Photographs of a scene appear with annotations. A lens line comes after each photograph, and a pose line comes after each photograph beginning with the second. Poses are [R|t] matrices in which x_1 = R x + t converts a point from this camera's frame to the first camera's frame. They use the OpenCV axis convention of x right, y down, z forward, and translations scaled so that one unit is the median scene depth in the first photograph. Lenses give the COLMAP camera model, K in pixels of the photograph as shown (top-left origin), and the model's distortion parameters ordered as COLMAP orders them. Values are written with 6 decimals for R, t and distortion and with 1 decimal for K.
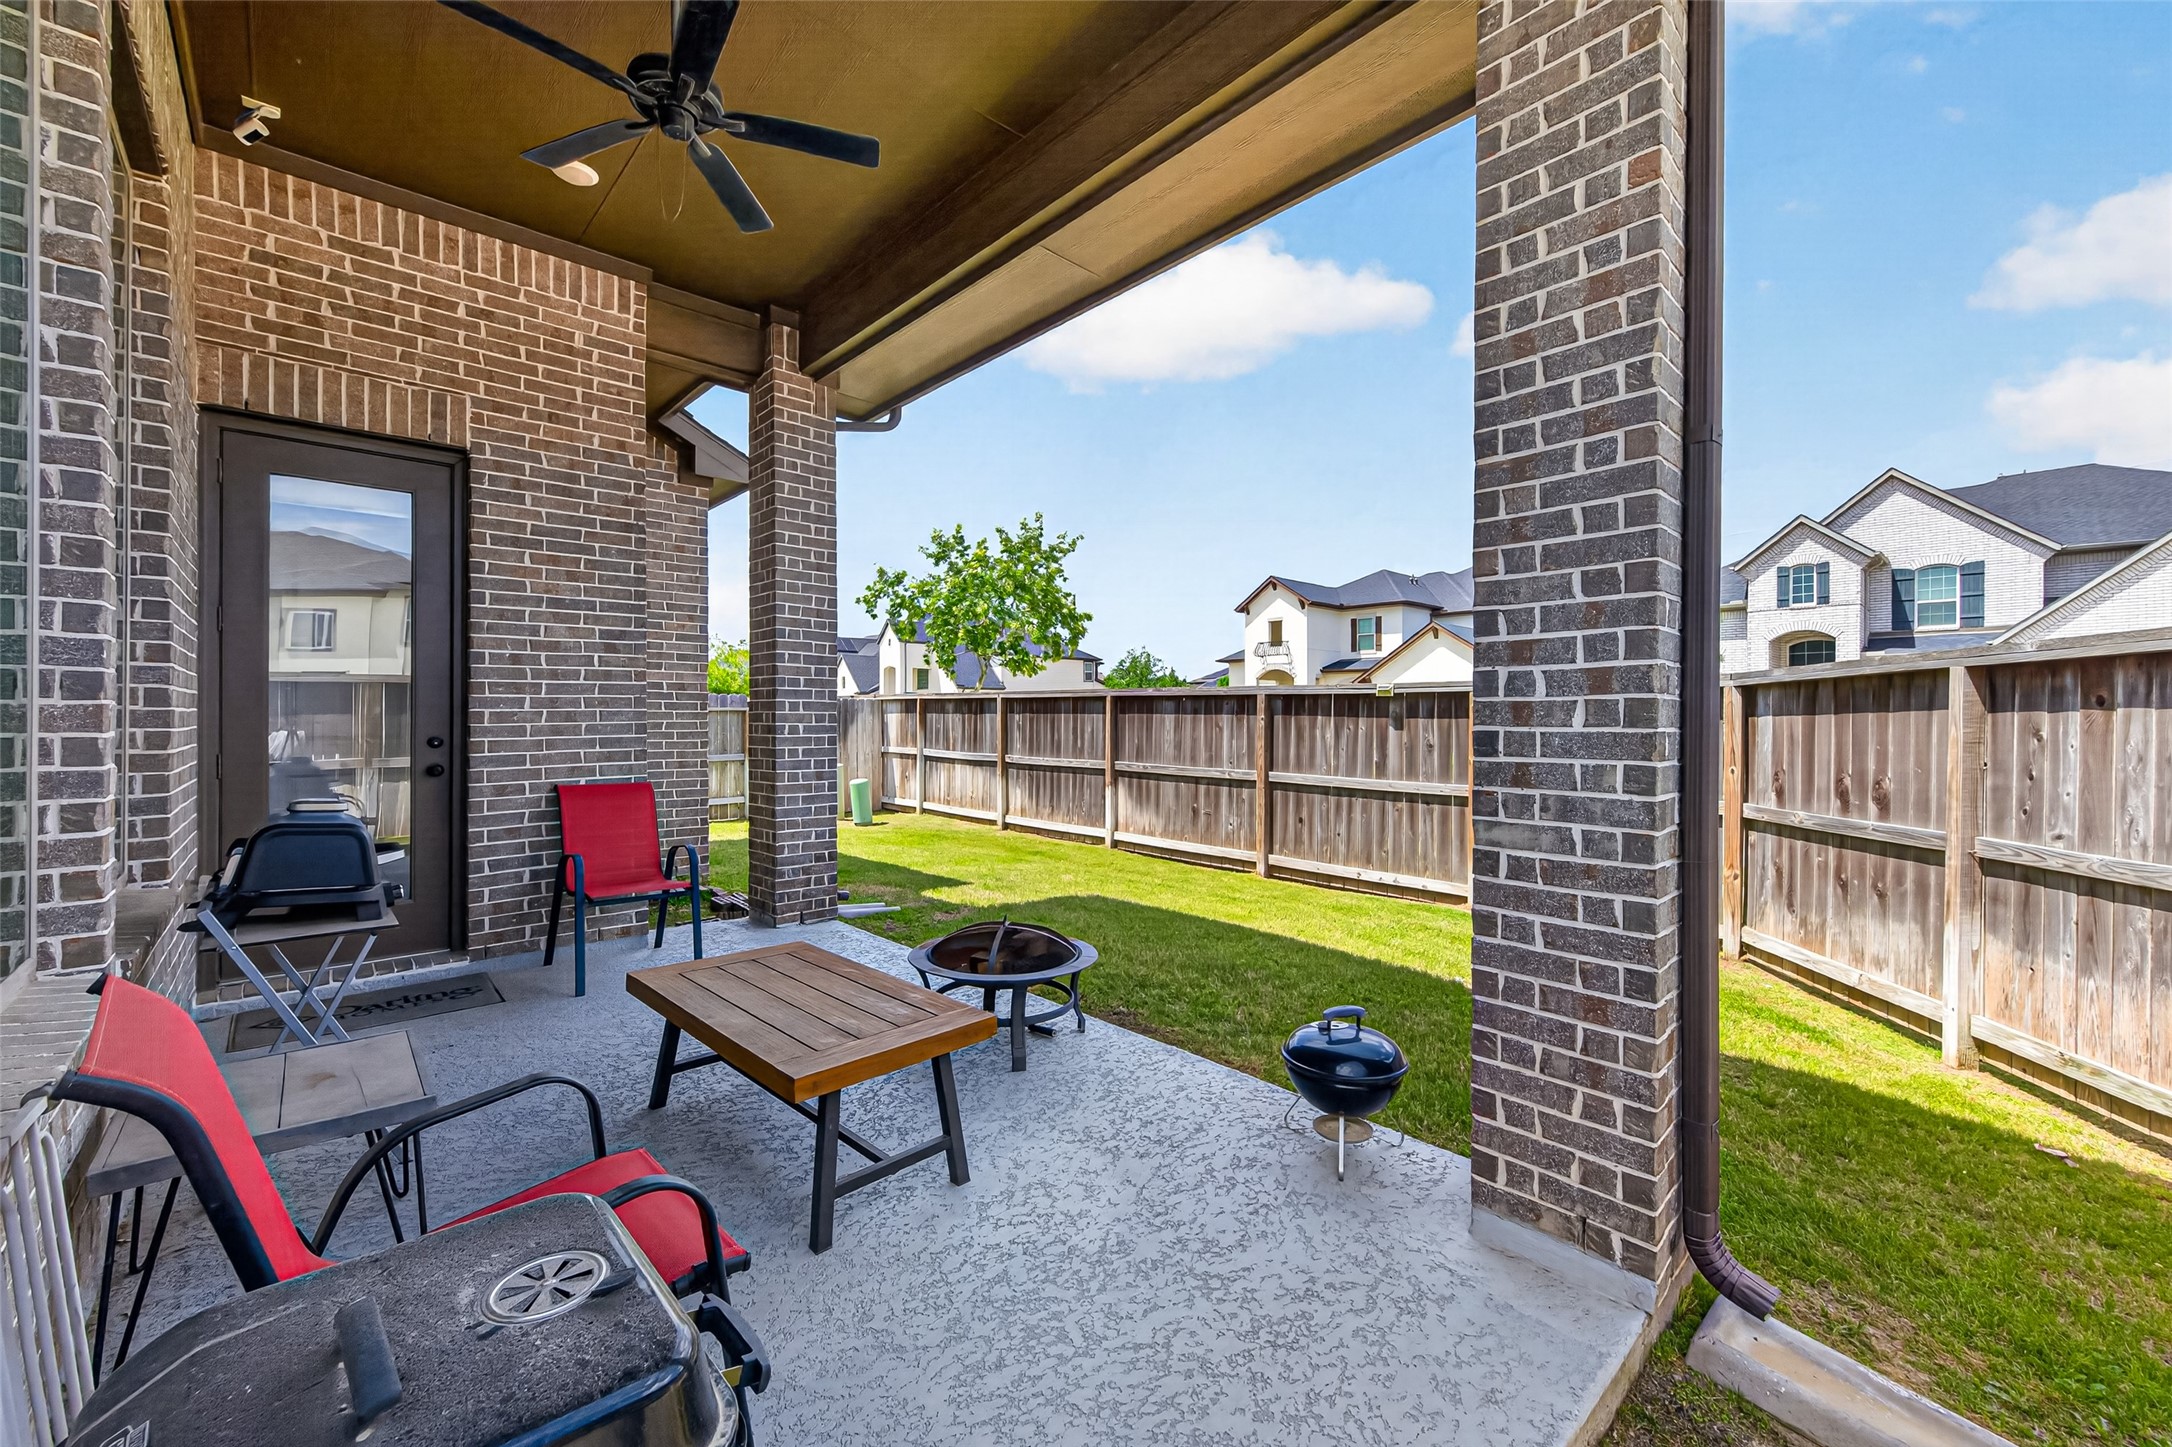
lens RADIAL K [[845.5, 0, 1081.6], [0, 845.5, 716.2], [0, 0, 1]] dist [0.008159, -0.000115]
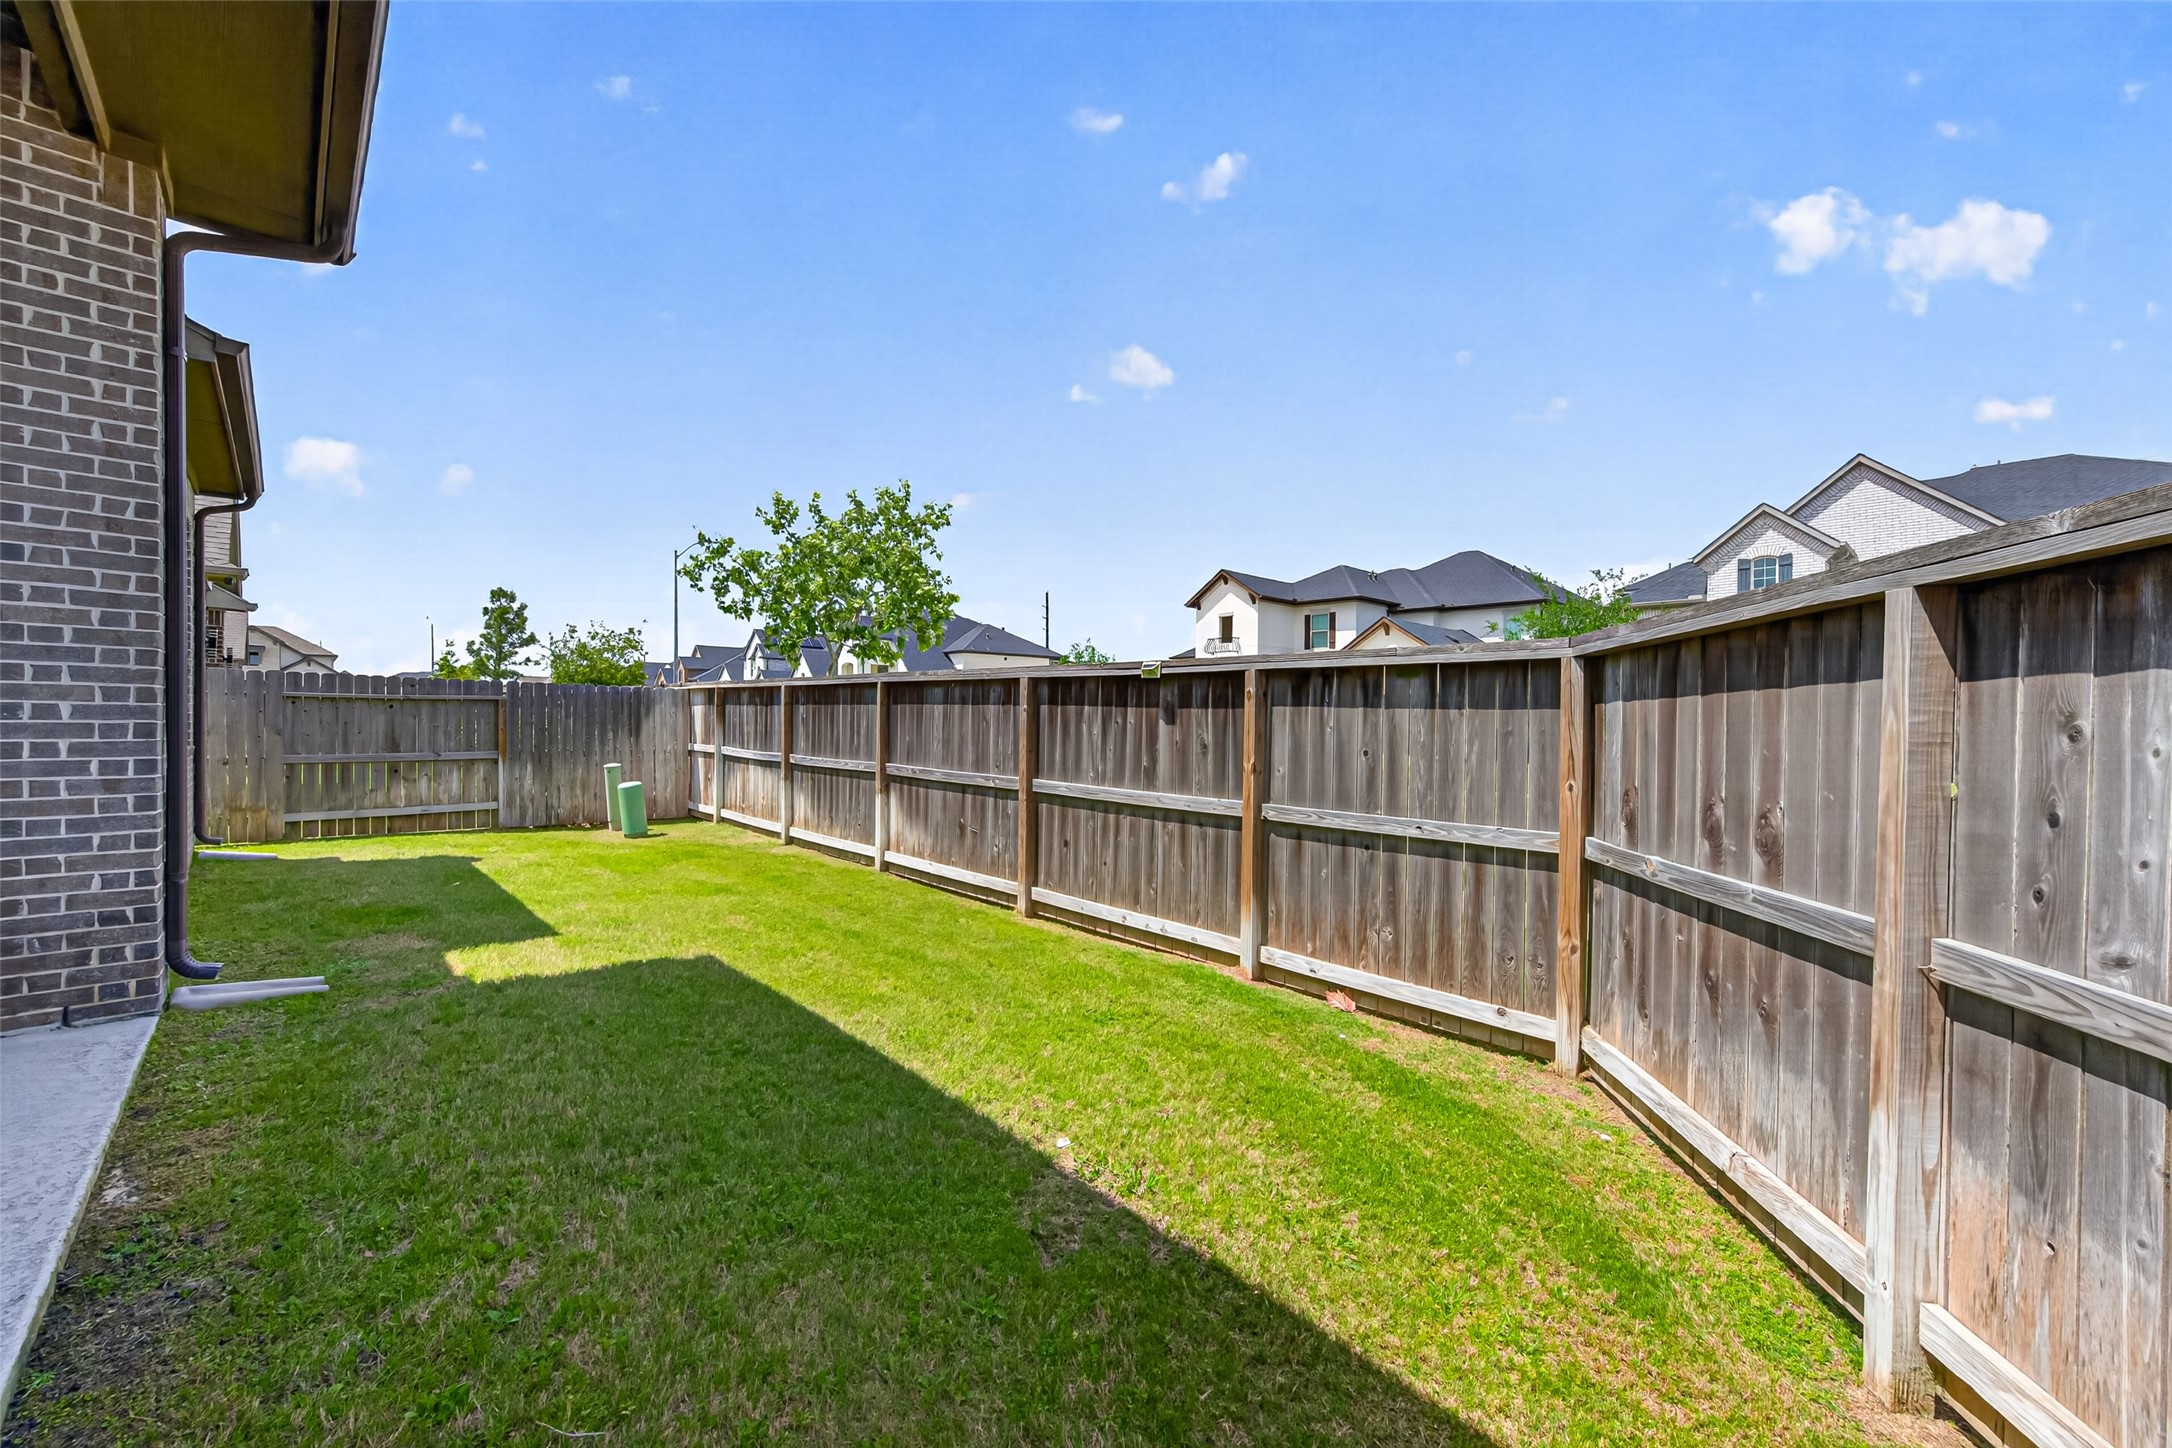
lens RADIAL K [[845.5, 0, 1076.7], [0, 845.5, 719.8], [0, 0, 1]] dist [0.008159, -0.000115]
pose [[0.999869, 0.008054, 0.014006, 0.279227], [-0.008116, 0.999957, 0.004431, 0.009817], [-0.013970, -0.004544, 0.999892, 0.263630]]
